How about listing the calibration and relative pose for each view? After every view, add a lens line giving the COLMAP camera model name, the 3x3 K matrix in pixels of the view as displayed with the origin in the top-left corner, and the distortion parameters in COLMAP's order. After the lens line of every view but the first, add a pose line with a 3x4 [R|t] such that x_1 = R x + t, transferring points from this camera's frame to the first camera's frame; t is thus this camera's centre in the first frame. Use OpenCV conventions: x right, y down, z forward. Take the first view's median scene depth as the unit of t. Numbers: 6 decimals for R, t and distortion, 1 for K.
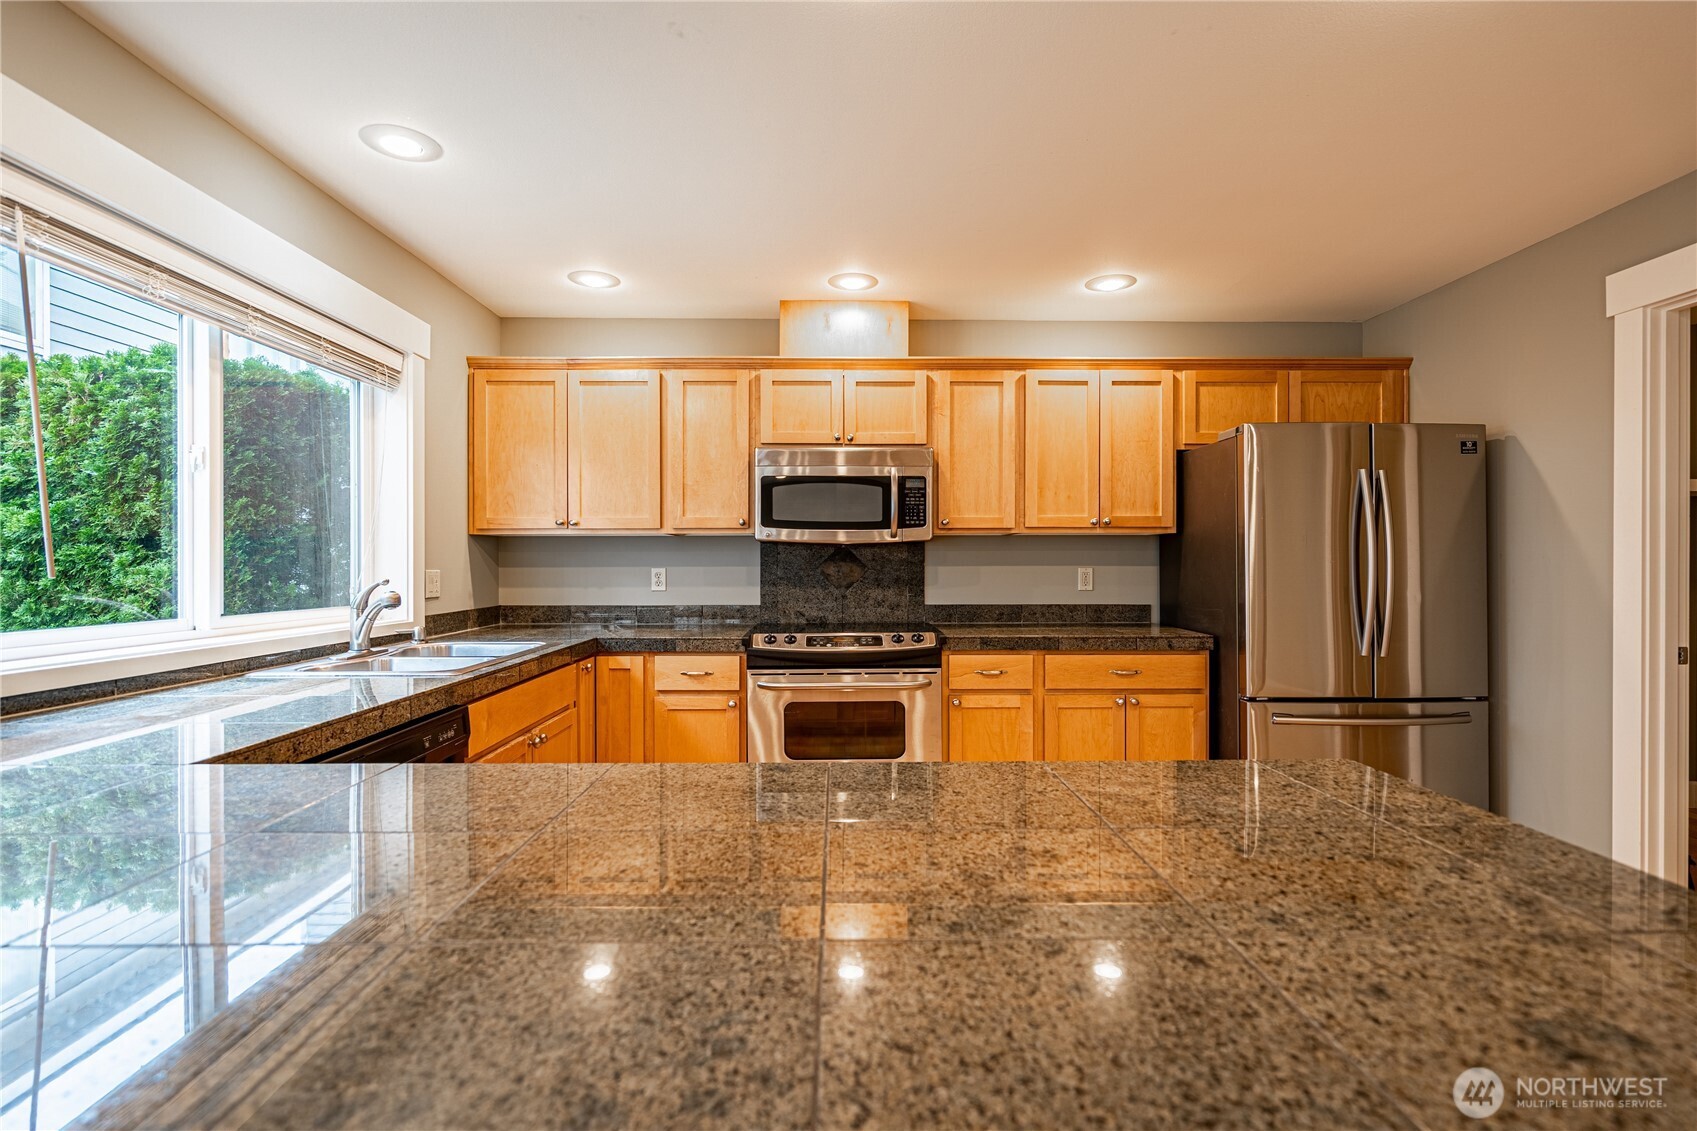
lens RADIAL K [[809.8, 0, 863.8], [0, 809.8, 566.0], [0, 0, 1]] dist [-0.004069, 0.001686]
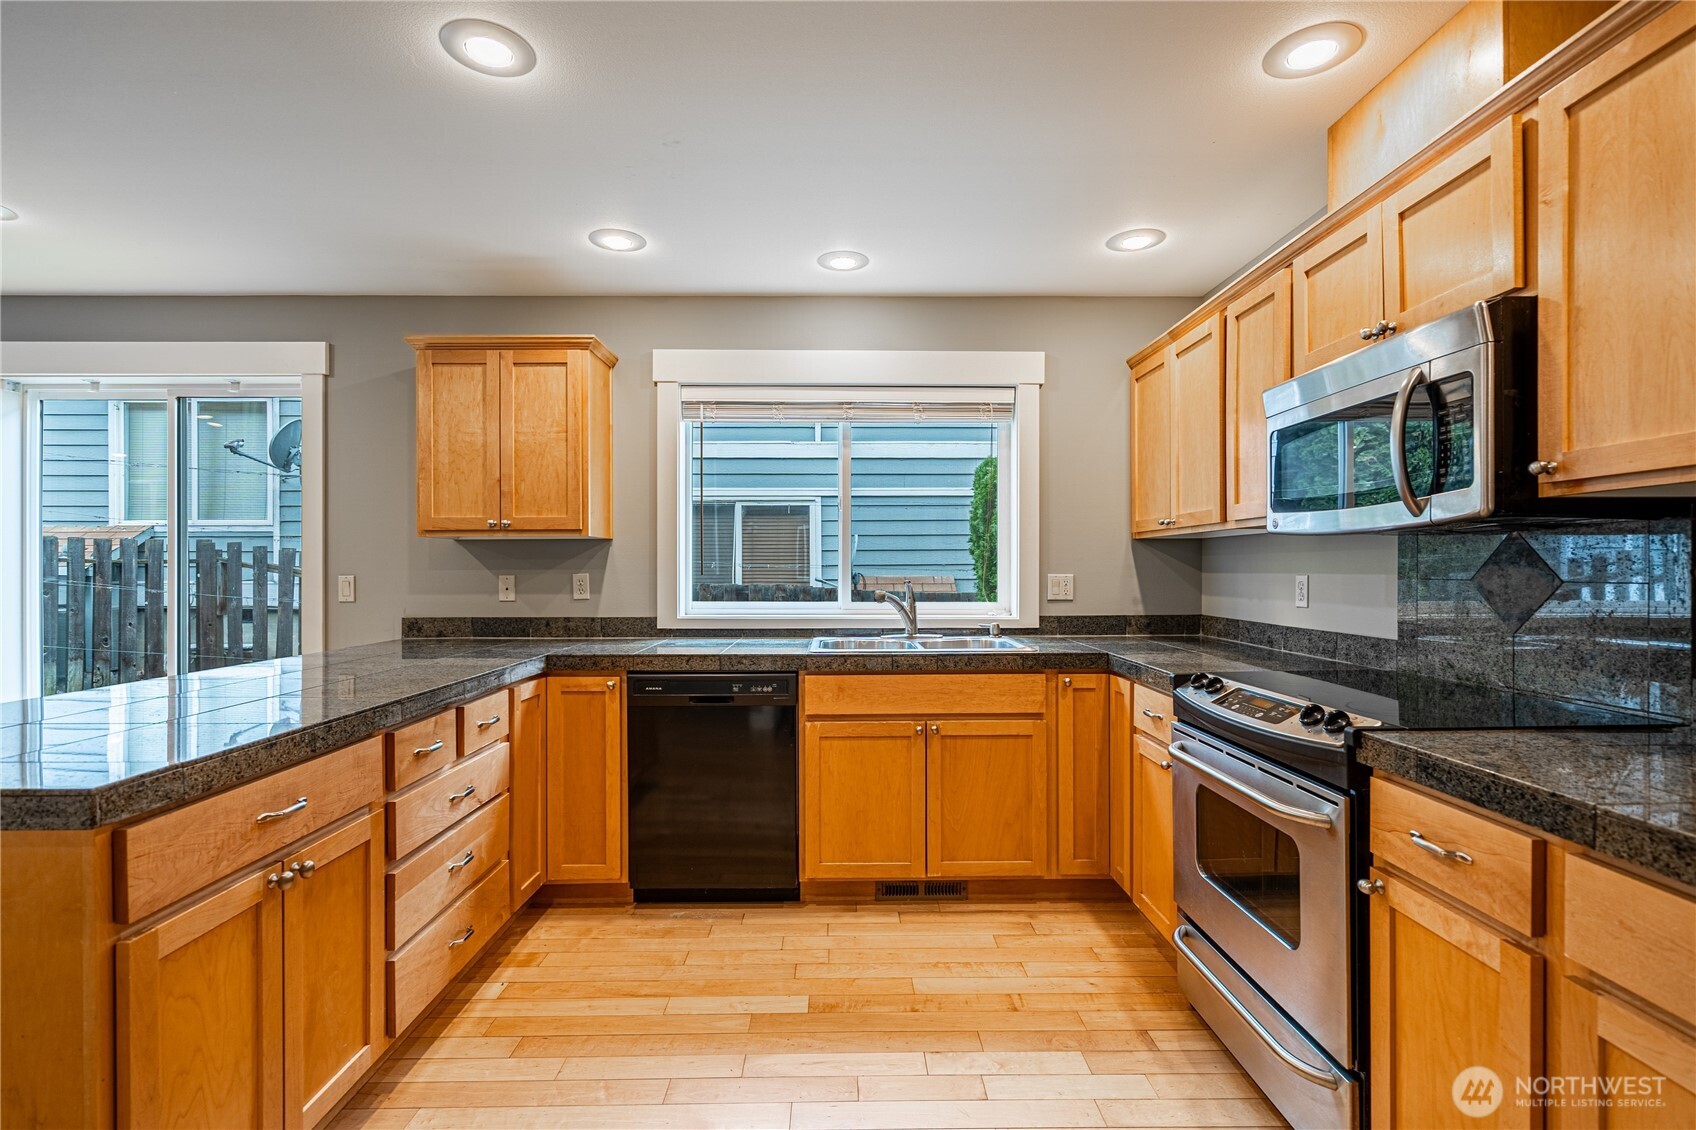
lens RADIAL K [[809.3, 0, 807.4], [0, 809.3, 570.4], [0, 0, 1]] dist [-0.004069, 0.001686]
pose [[-0.043353, 0.004377, -0.999050, 0.523418], [-0.001928, 0.999988, 0.004465, -0.004276], [0.999058, 0.002120, -0.043344, 0.658434]]
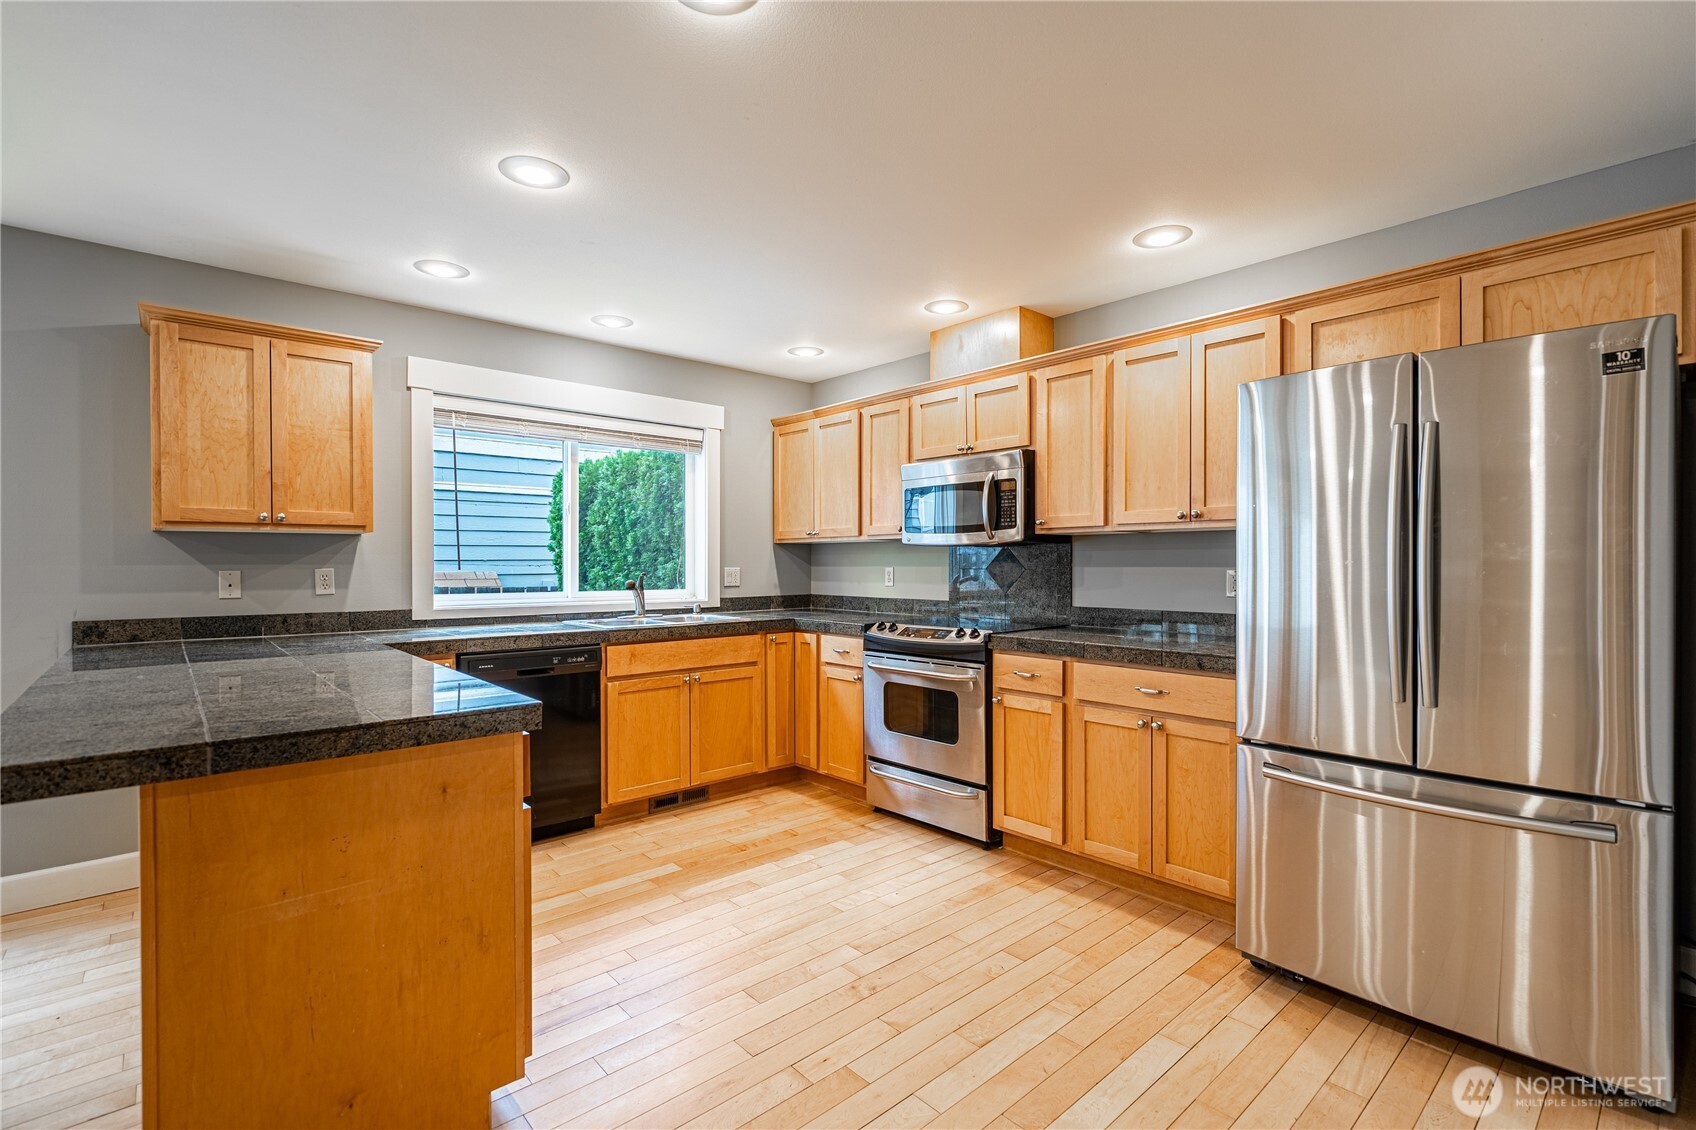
lens RADIAL K [[809.3, 0, 874.0], [0, 809.3, 570.9], [0, 0, 1]] dist [-0.004069, 0.001686]
pose [[0.652576, 0.007899, -0.757682, 0.726421], [-0.002618, 0.999963, 0.008170, -0.002148], [0.757719, -0.003348, 0.652573, 0.201227]]
